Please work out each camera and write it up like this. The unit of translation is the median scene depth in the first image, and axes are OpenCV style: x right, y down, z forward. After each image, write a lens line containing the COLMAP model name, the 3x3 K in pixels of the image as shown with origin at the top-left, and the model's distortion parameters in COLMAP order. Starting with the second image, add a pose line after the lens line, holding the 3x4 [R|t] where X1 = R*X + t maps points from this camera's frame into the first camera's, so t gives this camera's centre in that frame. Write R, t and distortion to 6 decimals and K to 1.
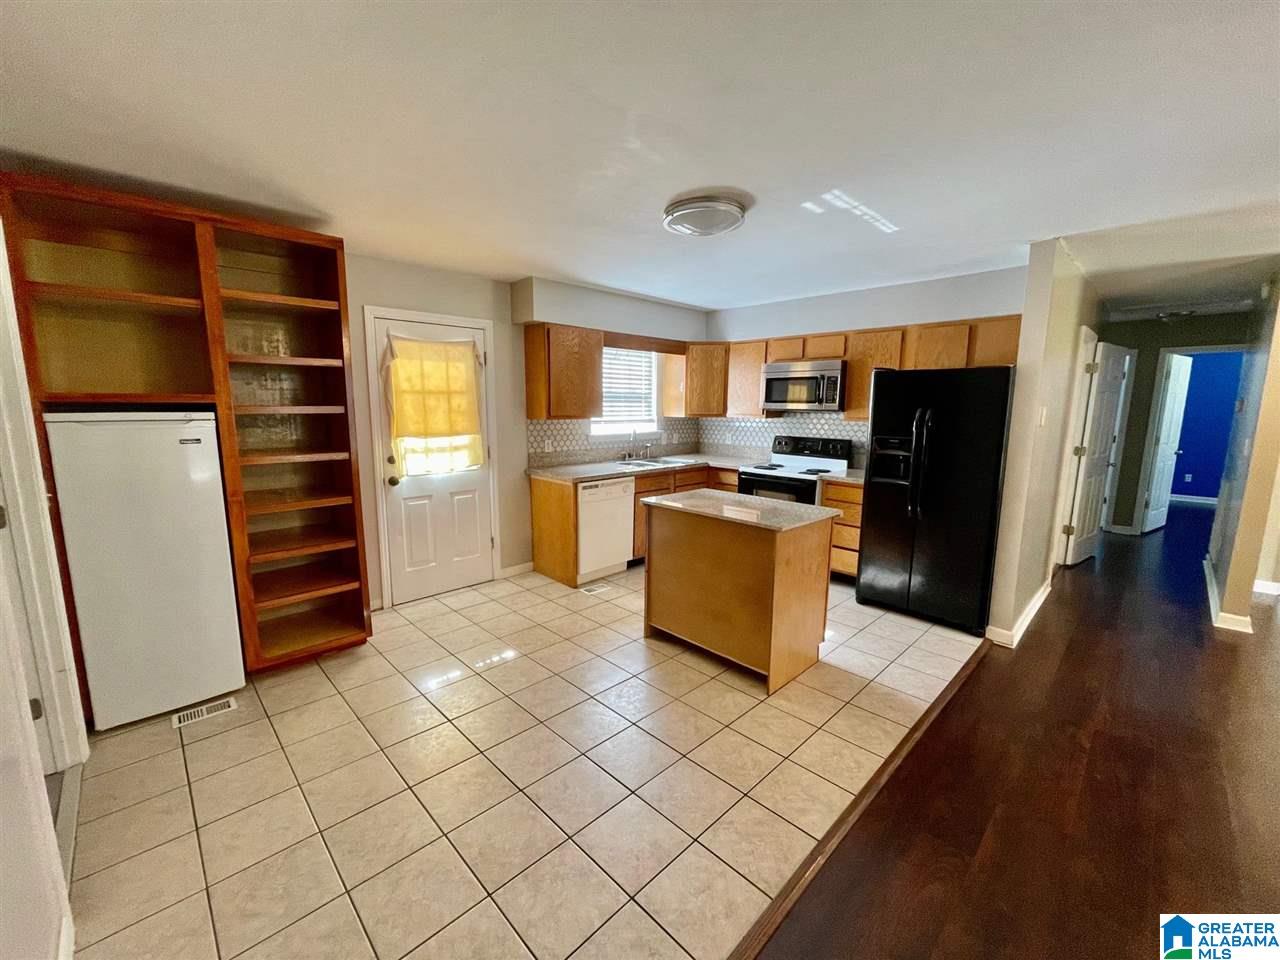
lens RADIAL K [[518.2, 0, 636.6], [0, 518.2, 483.0], [0, 0, 1]] dist [-0.001615, -0.000620]
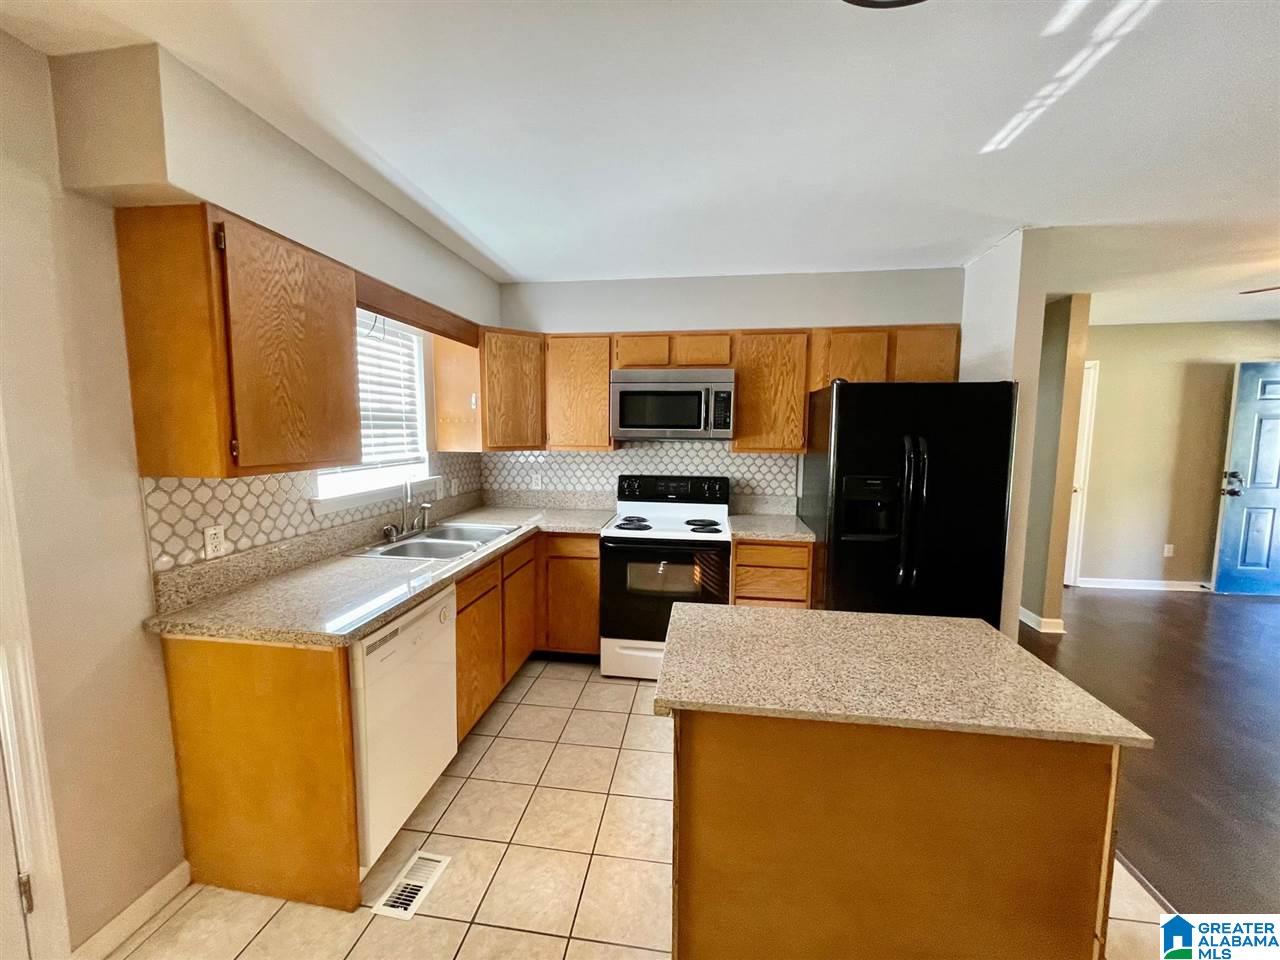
lens RADIAL K [[518.2, 0, 636.6], [0, 518.2, 483.0], [0, 0, 1]] dist [-0.001615, -0.000620]
pose [[0.797460, -0.068264, 0.599498, -0.147388], [0.094235, 0.995478, -0.011999, -0.080338], [-0.595968, 0.066062, 0.800286, 0.496500]]
